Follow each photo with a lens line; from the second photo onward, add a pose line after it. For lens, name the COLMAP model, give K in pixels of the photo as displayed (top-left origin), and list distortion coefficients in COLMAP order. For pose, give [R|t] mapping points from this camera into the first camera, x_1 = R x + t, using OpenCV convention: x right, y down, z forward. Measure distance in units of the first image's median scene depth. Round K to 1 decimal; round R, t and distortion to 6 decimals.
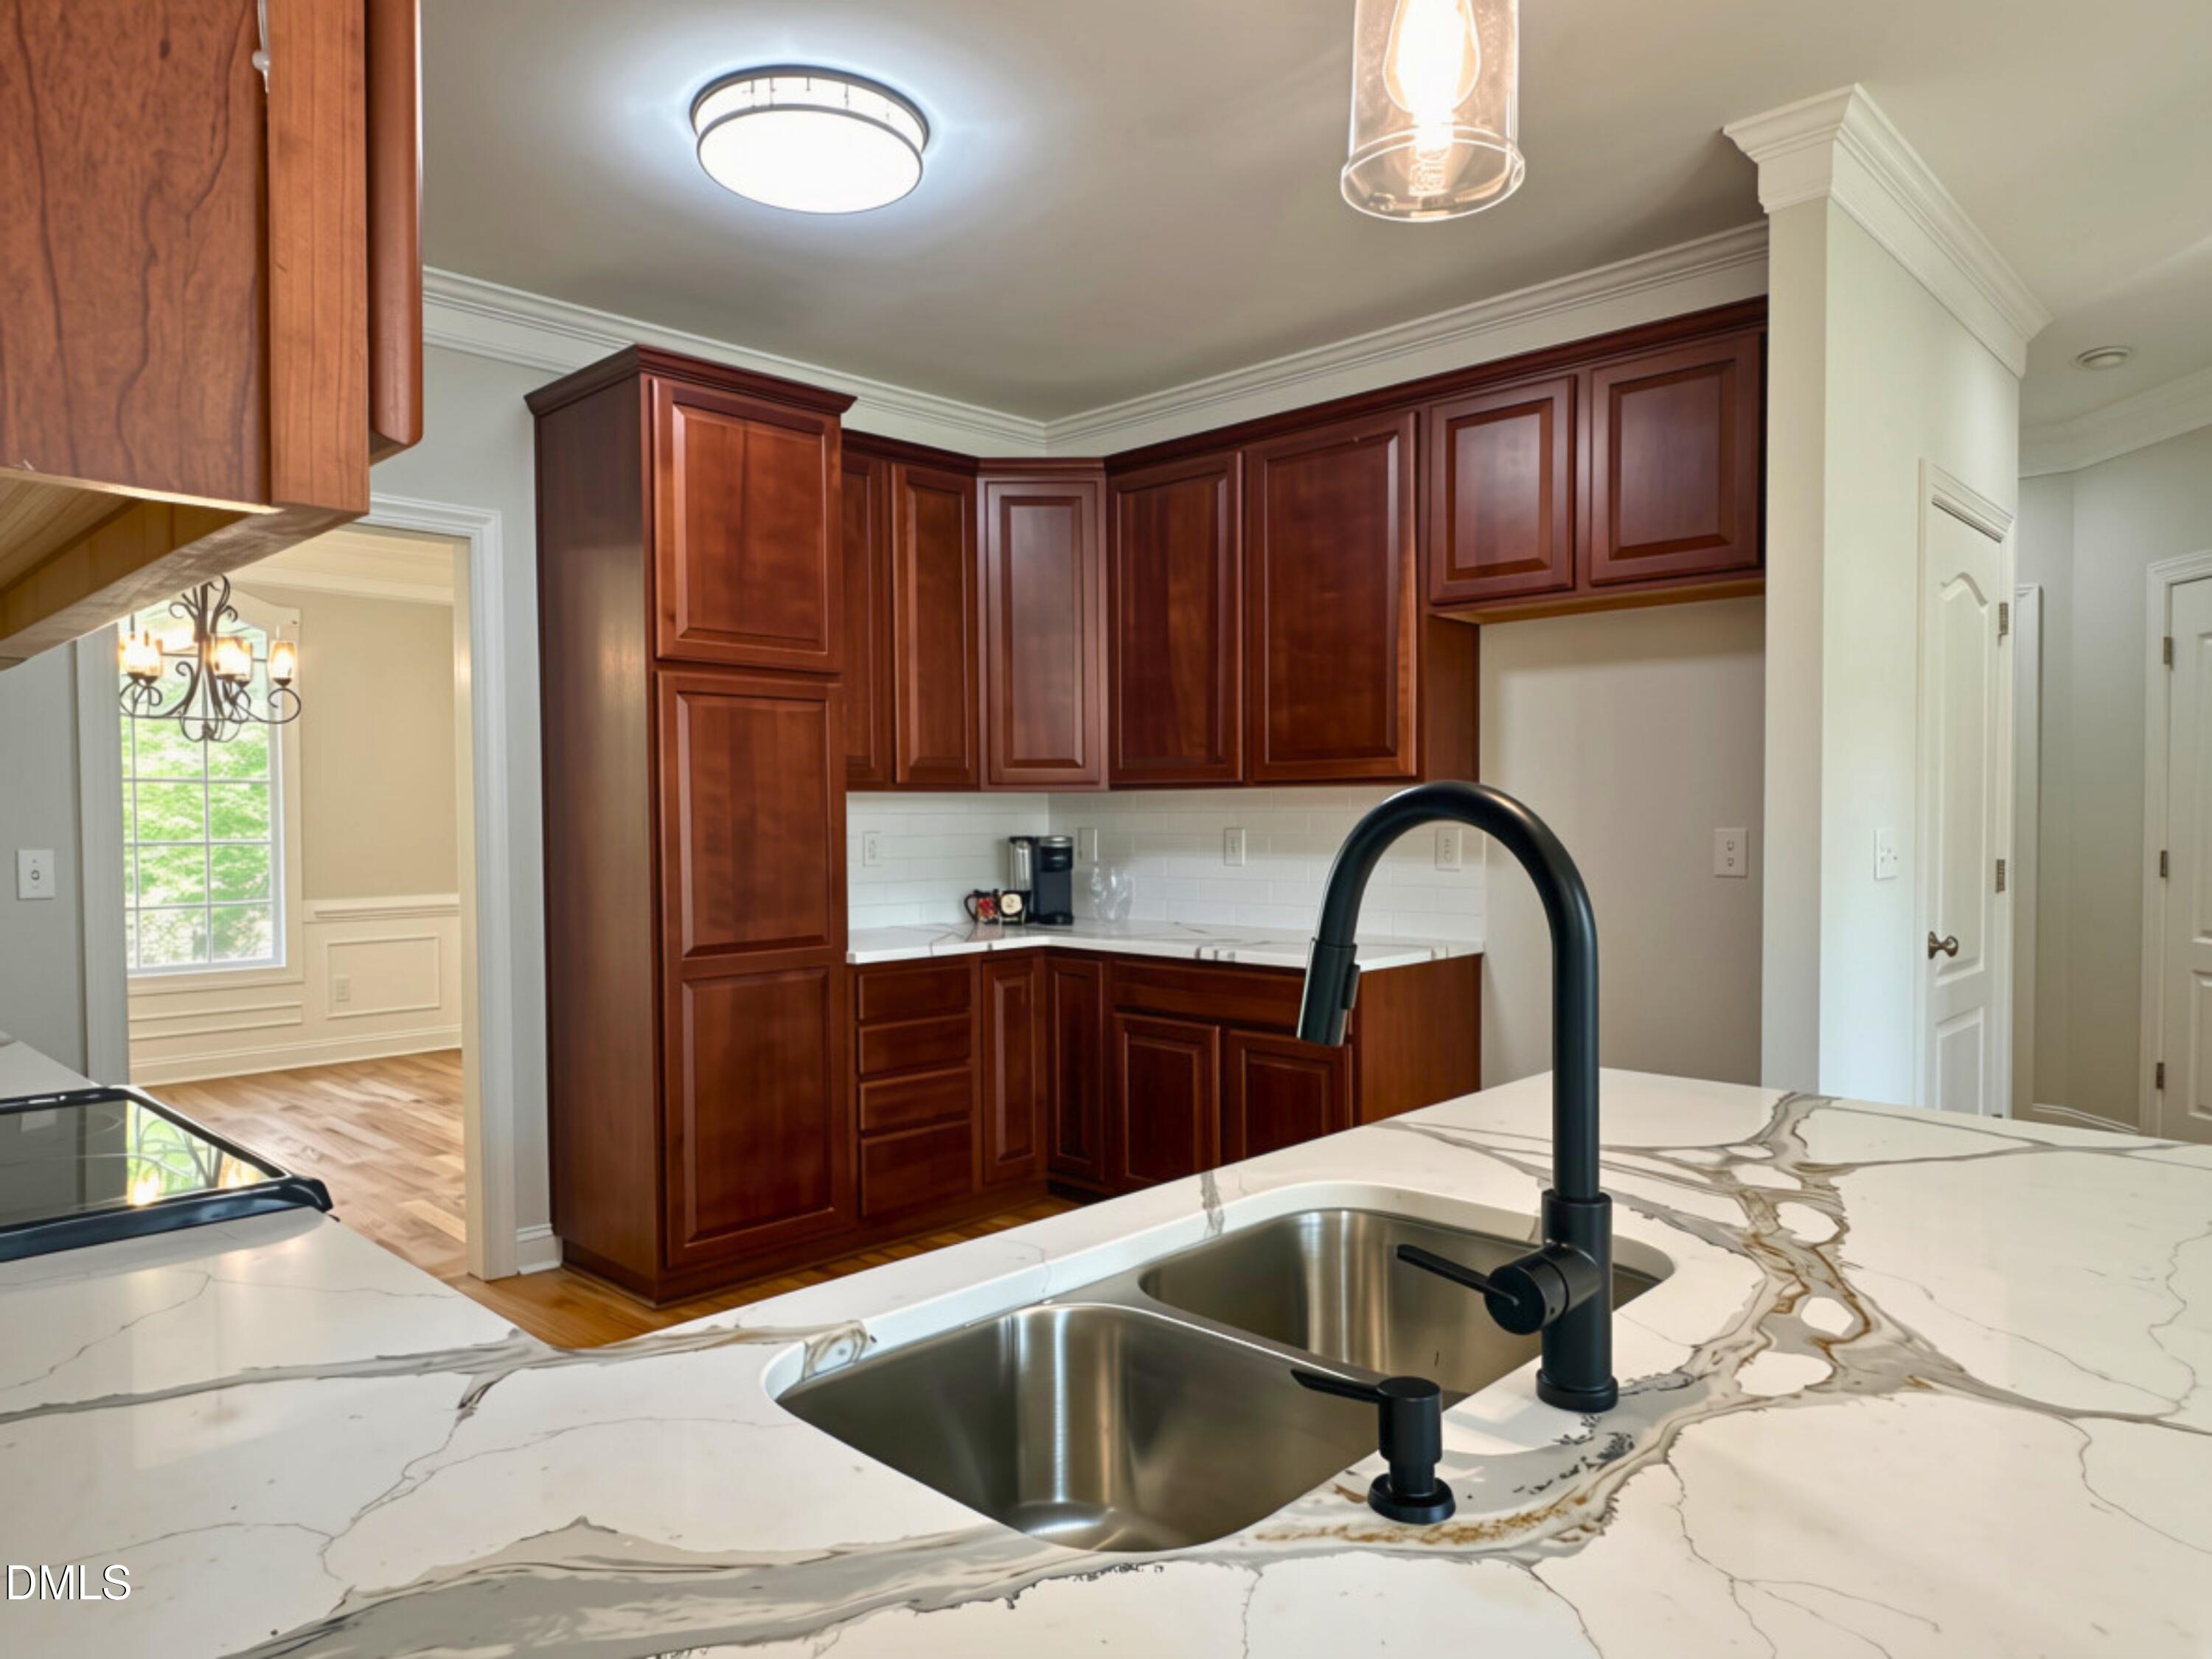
lens RADIAL K [[1402.7, 0, 1100.9], [0, 1402.7, 832.0], [0, 0, 1]] dist [0.002305, -0.005035]
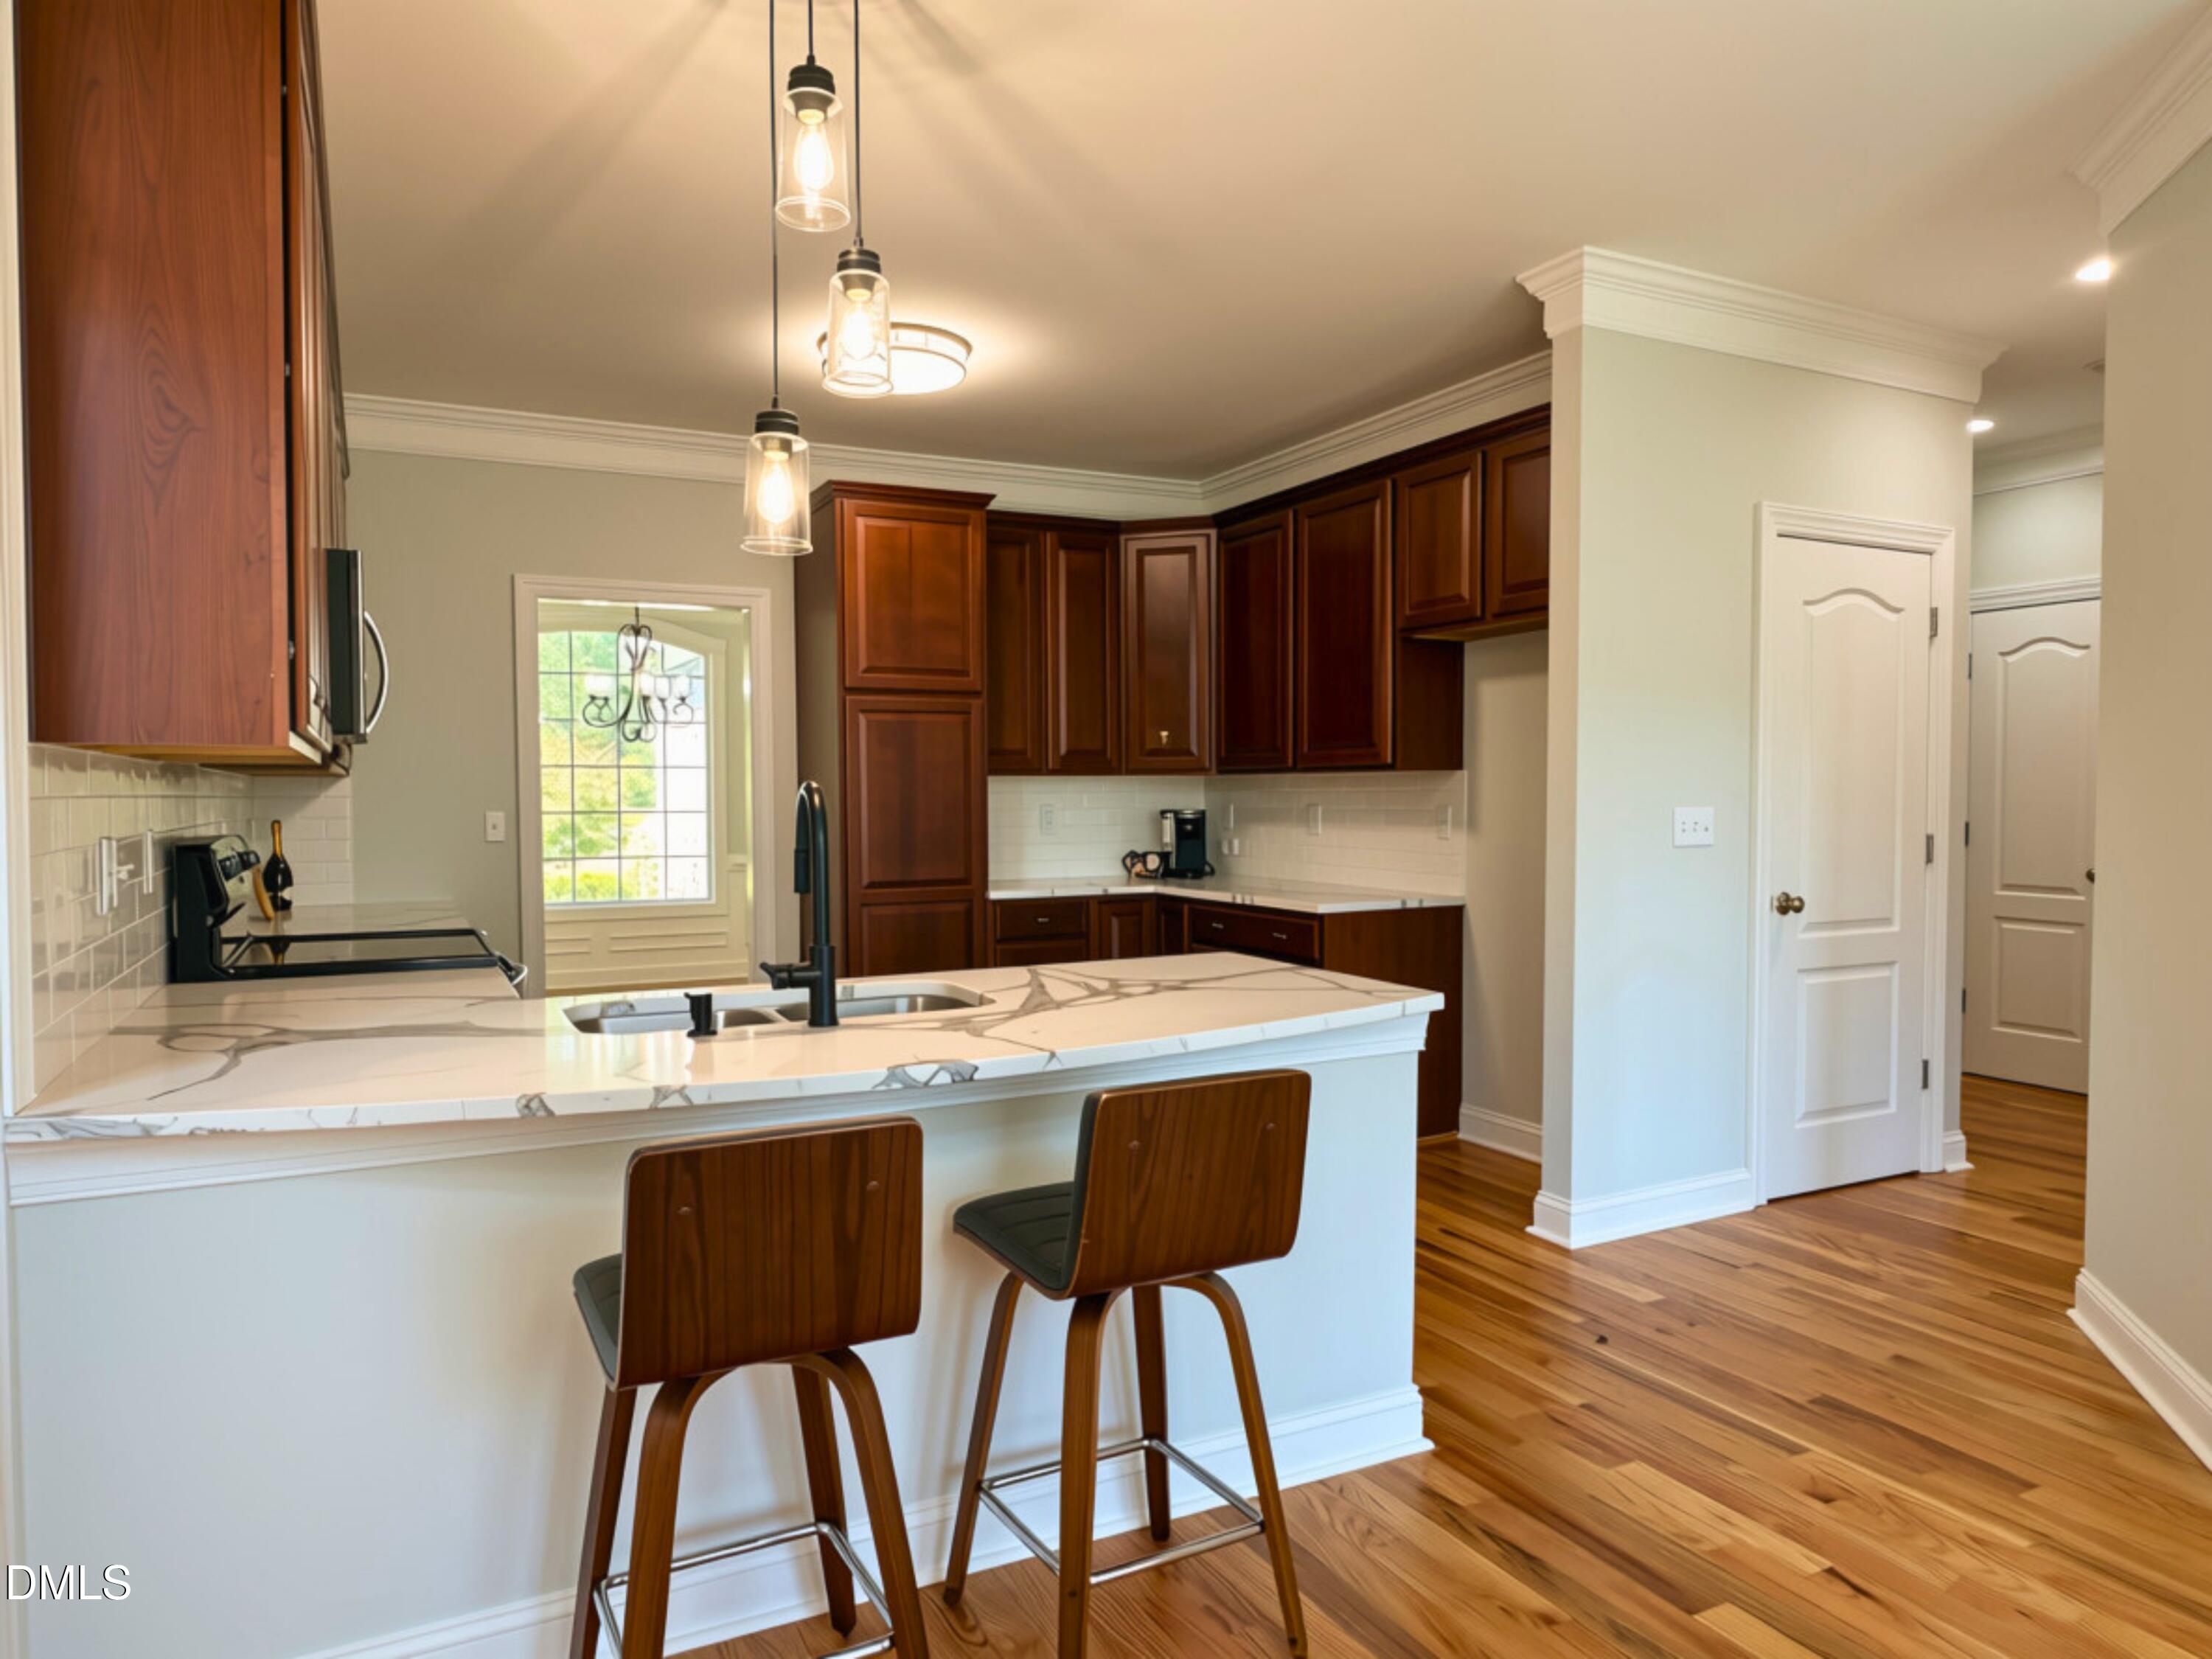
lens RADIAL K [[1402.7, 0, 1108.2], [0, 1402.7, 830.5], [0, 0, 1]] dist [0.002305, -0.005035]
pose [[0.946636, 0.011605, -0.322097, 0.385065], [-0.006234, 0.999824, 0.017703, -0.000242], [0.322246, -0.014751, 0.946541, -0.291707]]
